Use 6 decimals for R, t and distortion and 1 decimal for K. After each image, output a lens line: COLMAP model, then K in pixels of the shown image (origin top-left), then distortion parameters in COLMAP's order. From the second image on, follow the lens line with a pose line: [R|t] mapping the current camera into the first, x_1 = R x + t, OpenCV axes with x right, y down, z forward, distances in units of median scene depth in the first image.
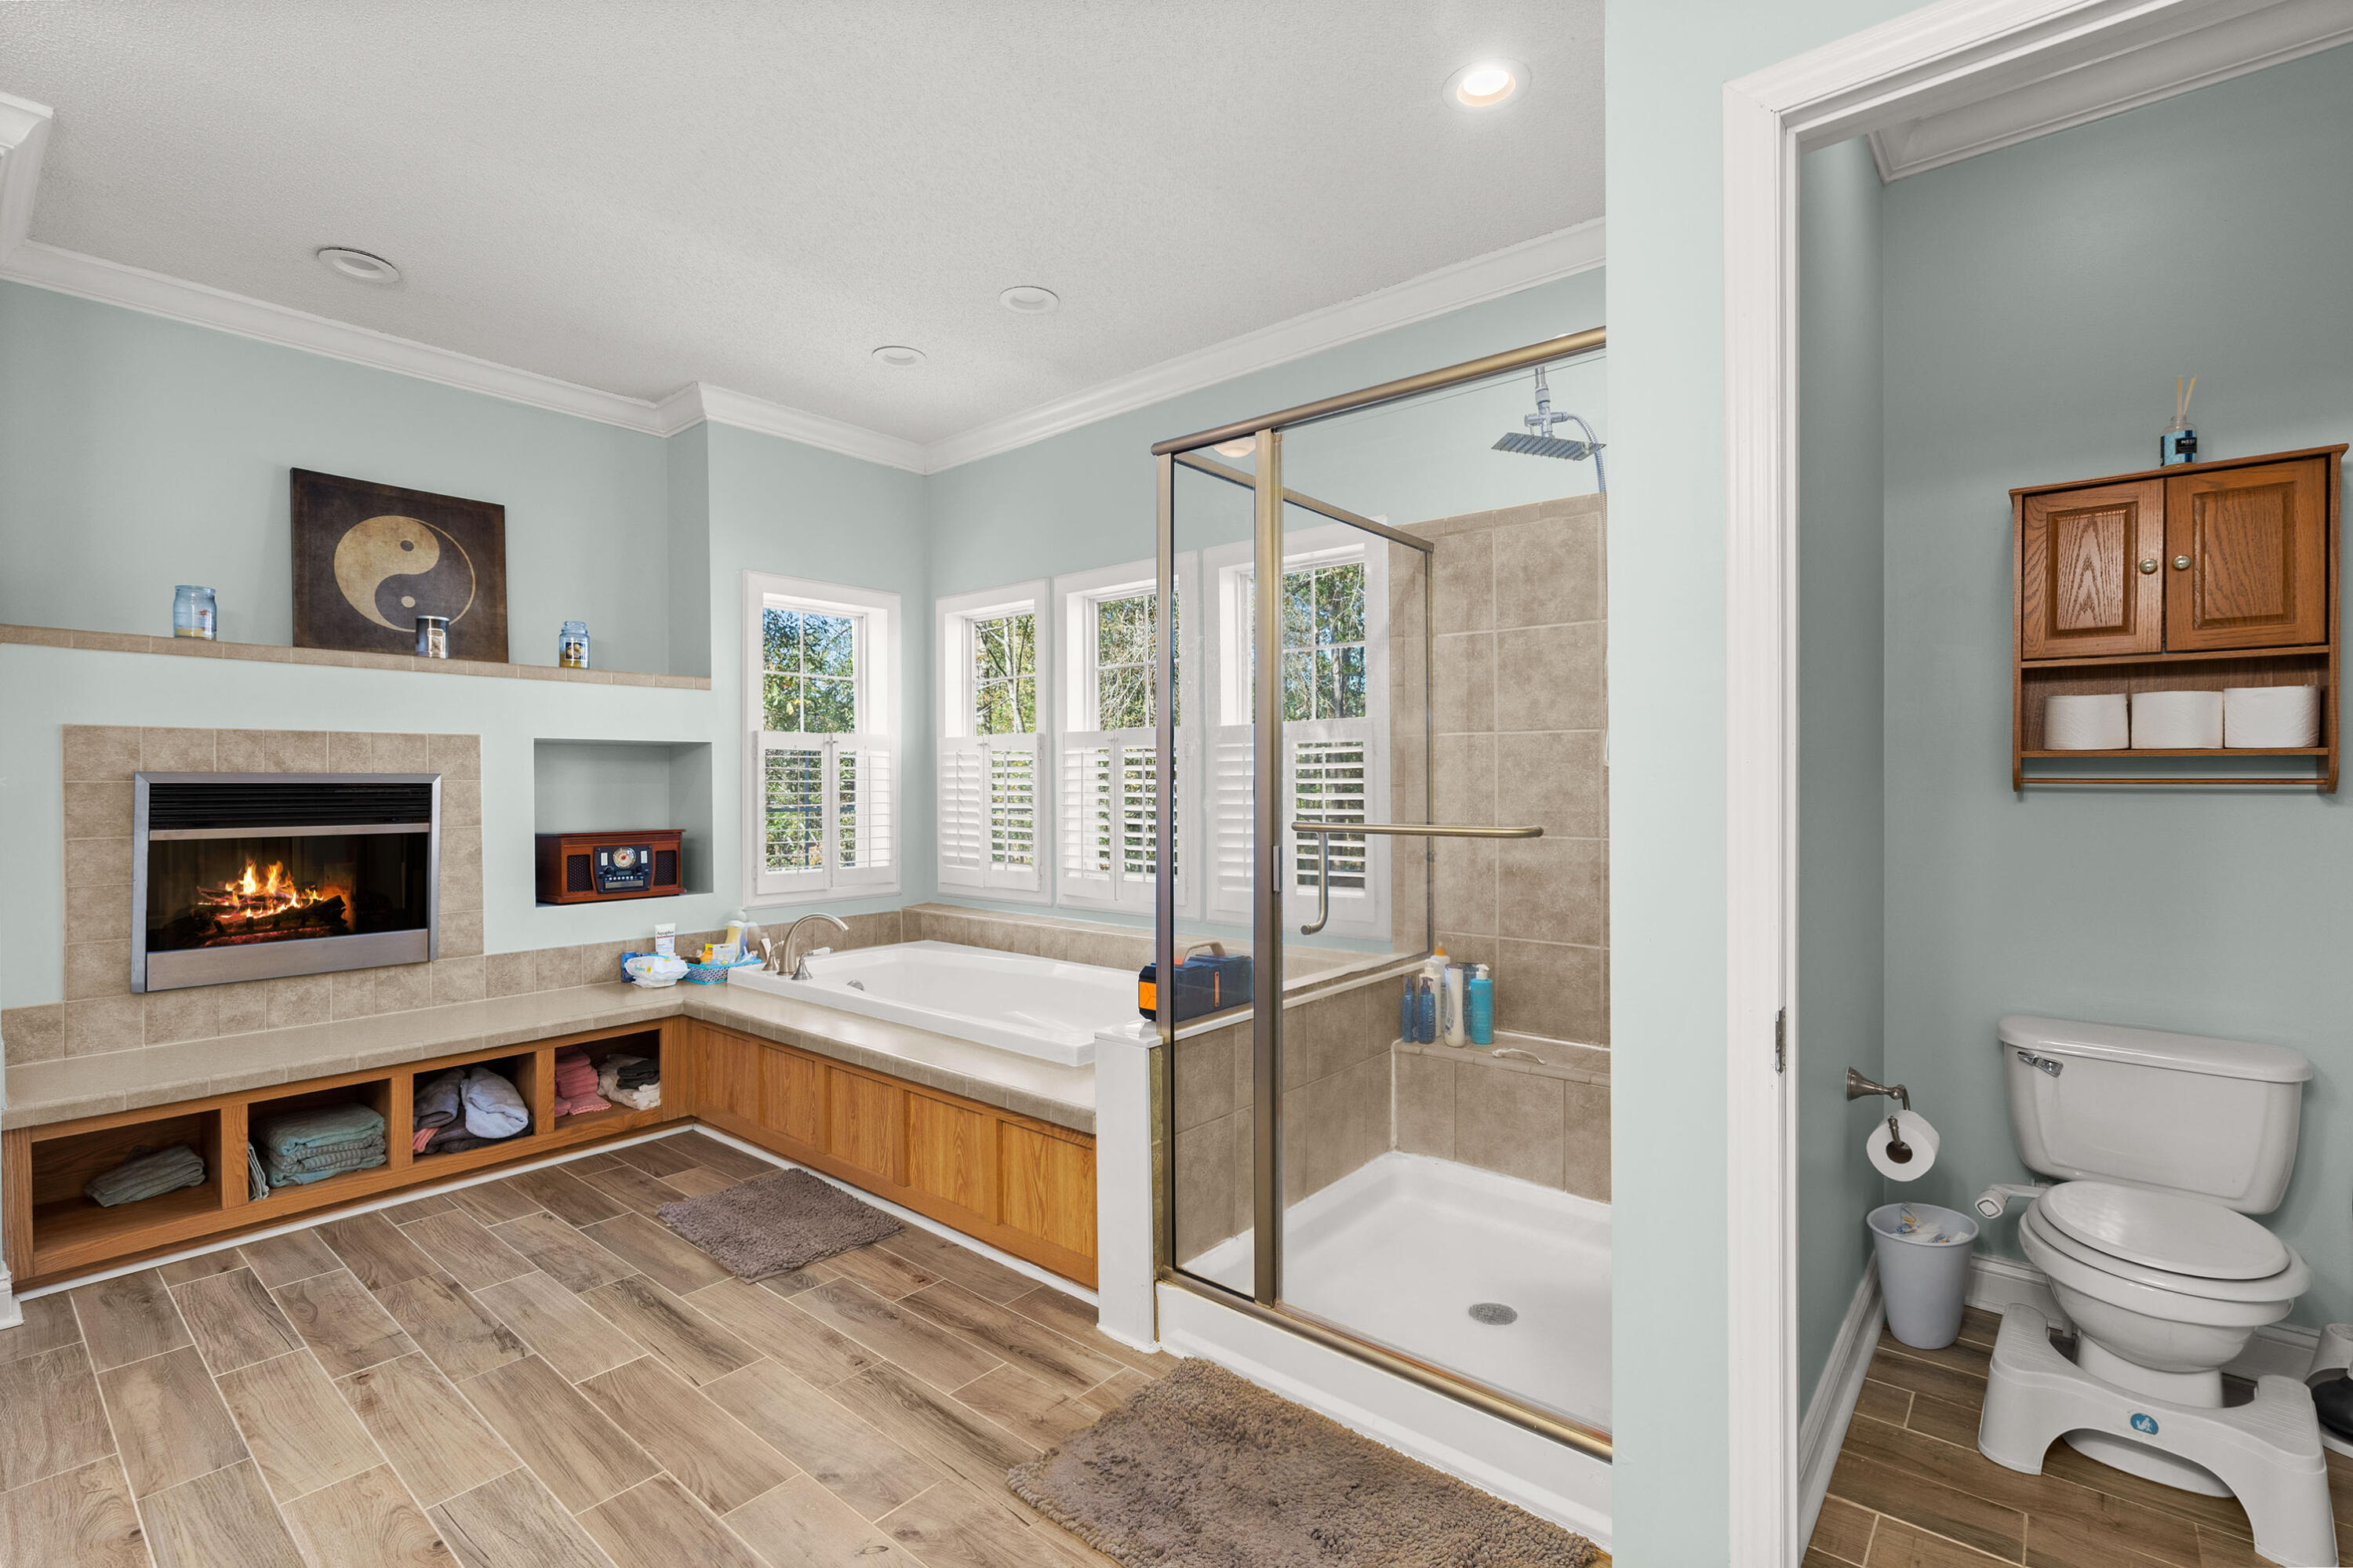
lens RADIAL K [[1077.4, 0, 1252.4], [0, 1077.4, 772.5], [0, 0, 1]] dist [-0.001503, 0.000506]
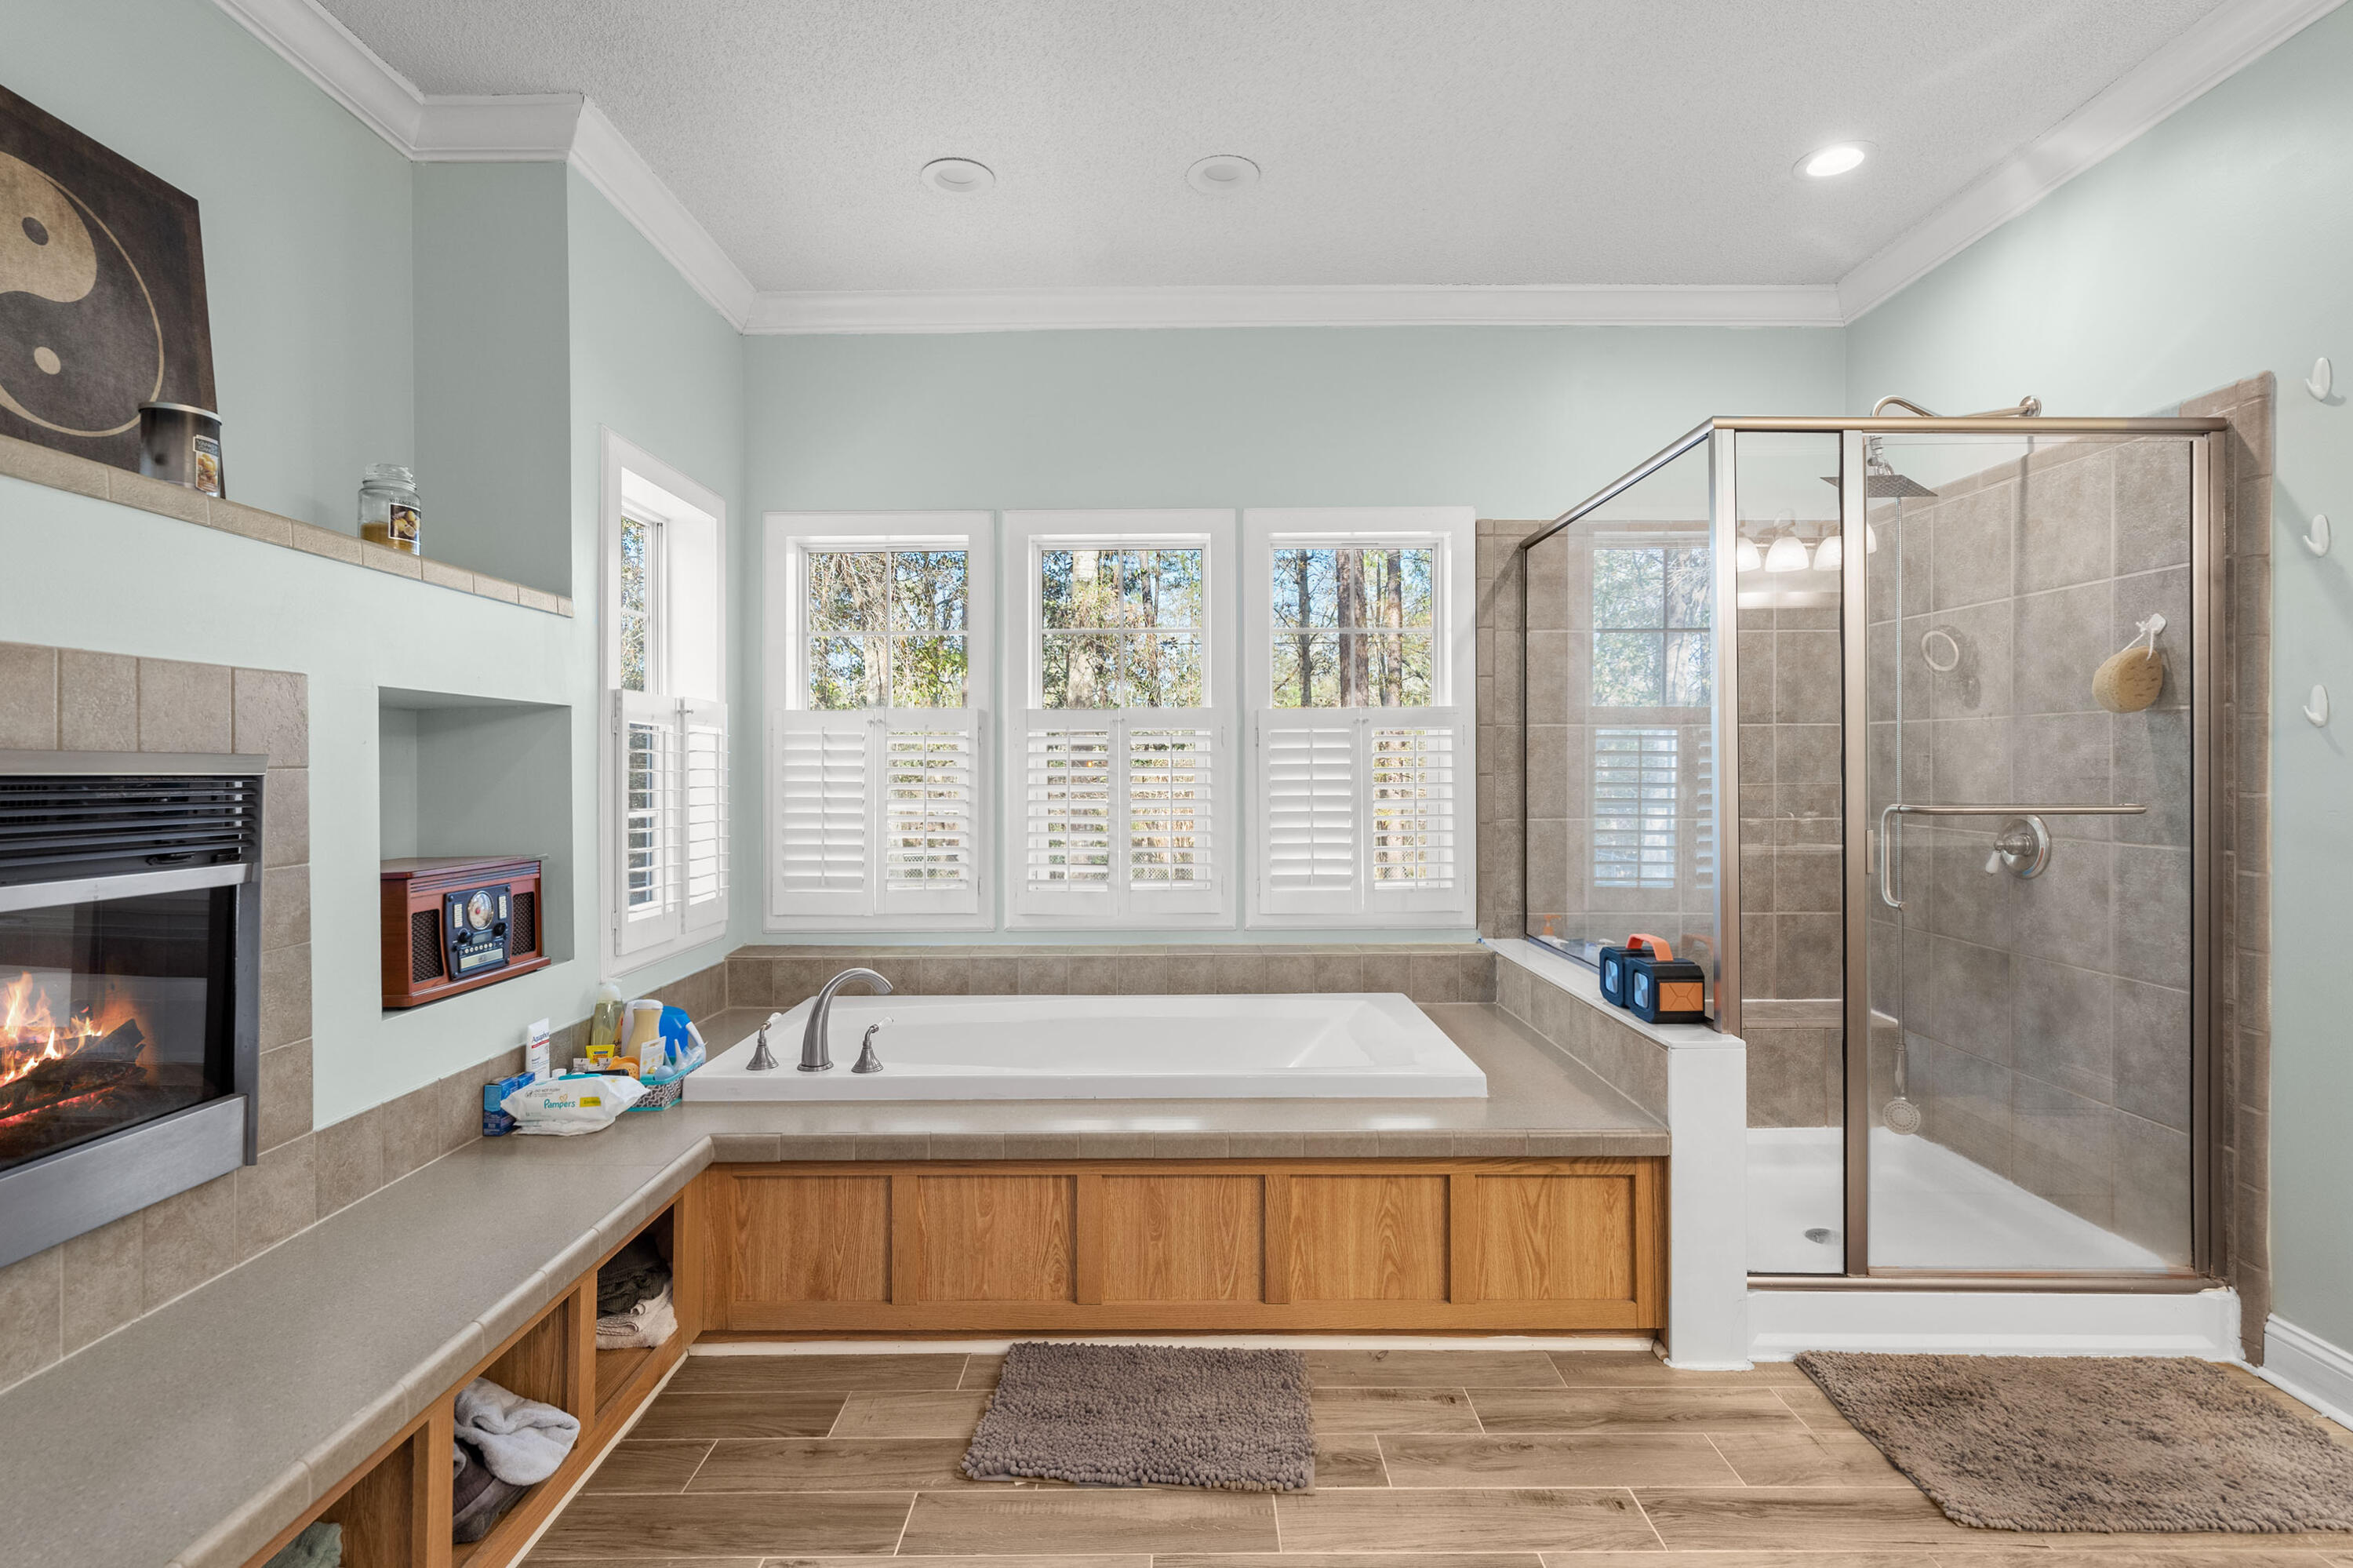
lens RADIAL K [[1077.4, 0, 1206.2], [0, 1077.4, 757.1], [0, 0, 1]] dist [-0.001503, 0.000506]
pose [[0.773838, 0.007443, 0.633340, -0.799167], [-0.003885, 0.999968, -0.007004, 0.003926], [-0.633372, 0.002959, 0.773842, 0.419036]]
